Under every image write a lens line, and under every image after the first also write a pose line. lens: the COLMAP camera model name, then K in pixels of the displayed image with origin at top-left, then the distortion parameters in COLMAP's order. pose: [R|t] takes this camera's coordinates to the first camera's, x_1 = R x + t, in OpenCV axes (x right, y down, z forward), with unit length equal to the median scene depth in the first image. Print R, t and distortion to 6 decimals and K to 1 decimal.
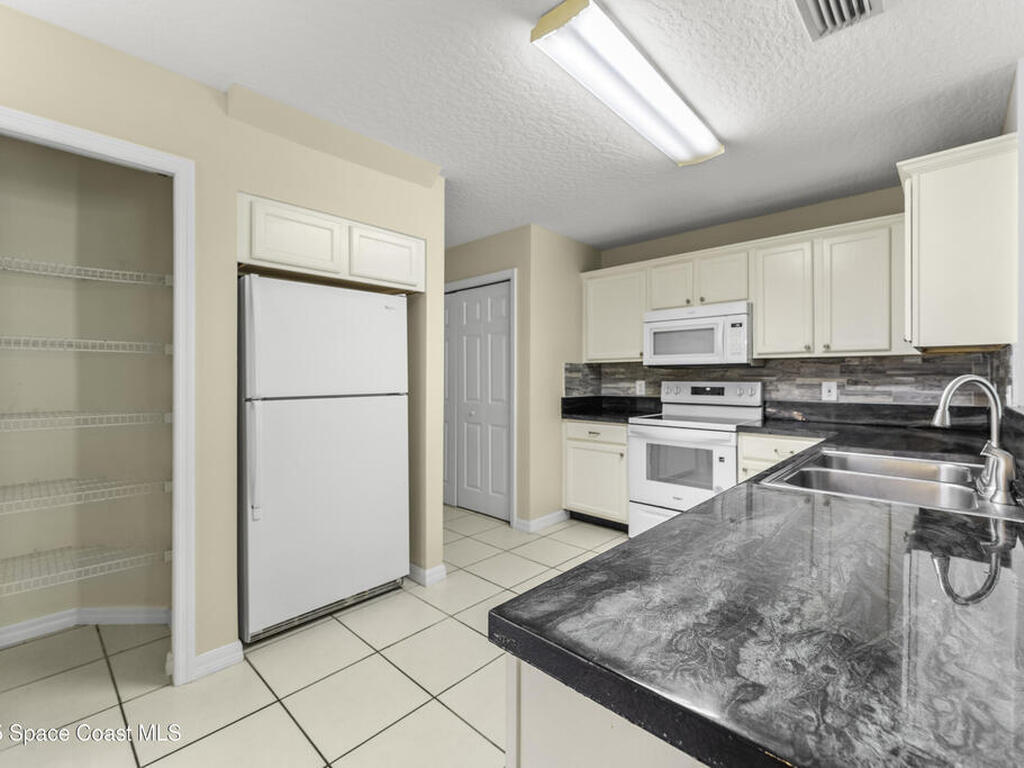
lens RADIAL K [[456.6, 0, 512.1], [0, 456.6, 380.7], [0, 0, 1]] dist [0.004665, -0.001655]
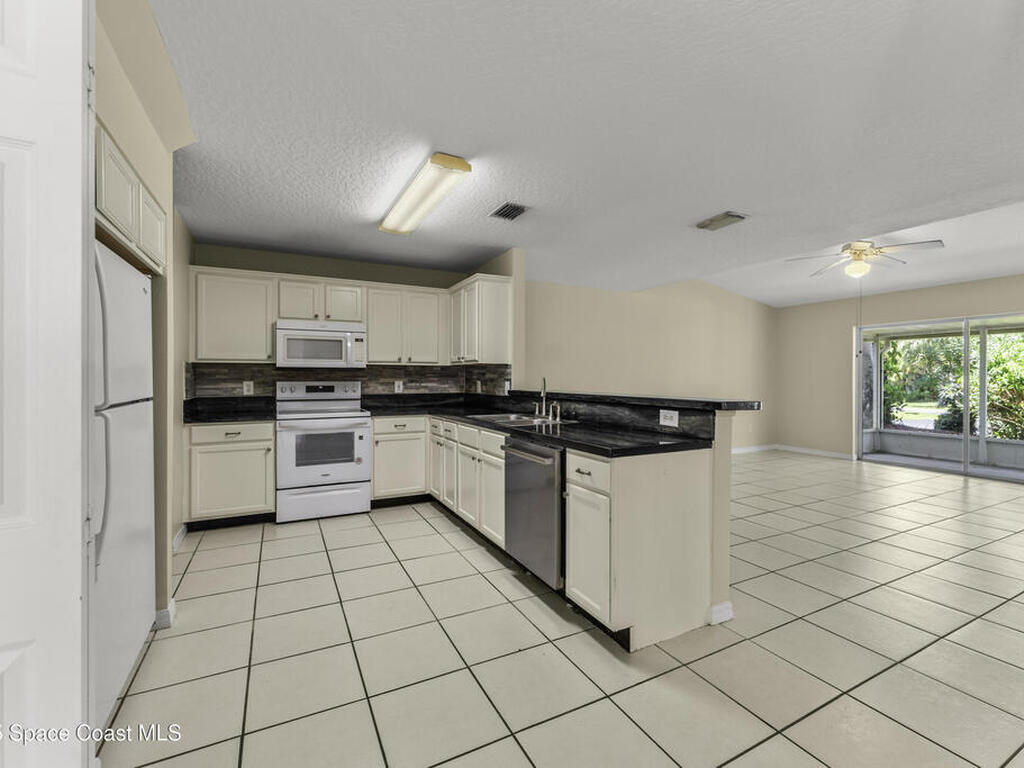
lens RADIAL K [[456.6, 0, 511.0], [0, 456.6, 380.2], [0, 0, 1]] dist [0.004665, -0.001655]
pose [[0.333989, -0.004415, 0.942567, -0.614679], [0.006489, 0.999976, 0.002385, -0.000969], [-0.942555, 0.005320, 0.334010, 0.101979]]
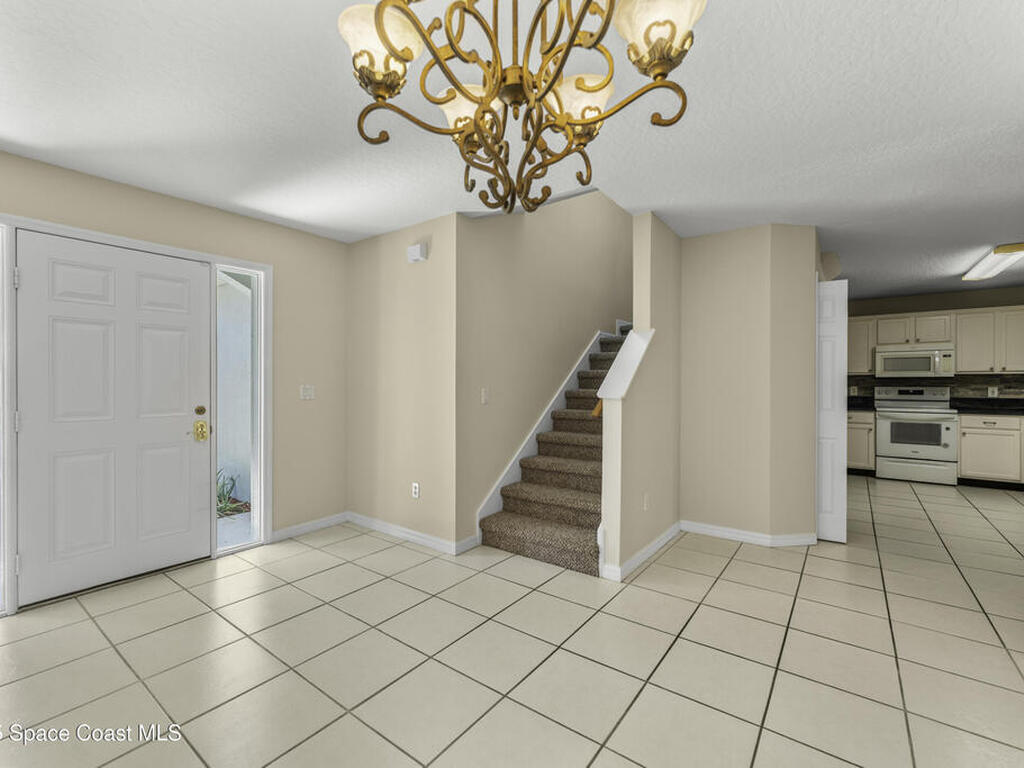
lens RADIAL K [[456.6, 0, 508.9], [0, 456.6, 382.7], [0, 0, 1]] dist [0.004665, -0.001655]
pose [[0.993491, 0.001413, 0.113900, -1.360819], [-0.000485, 0.999967, -0.008167, 0.001286], [-0.113907, 0.008058, 0.993459, -0.574602]]
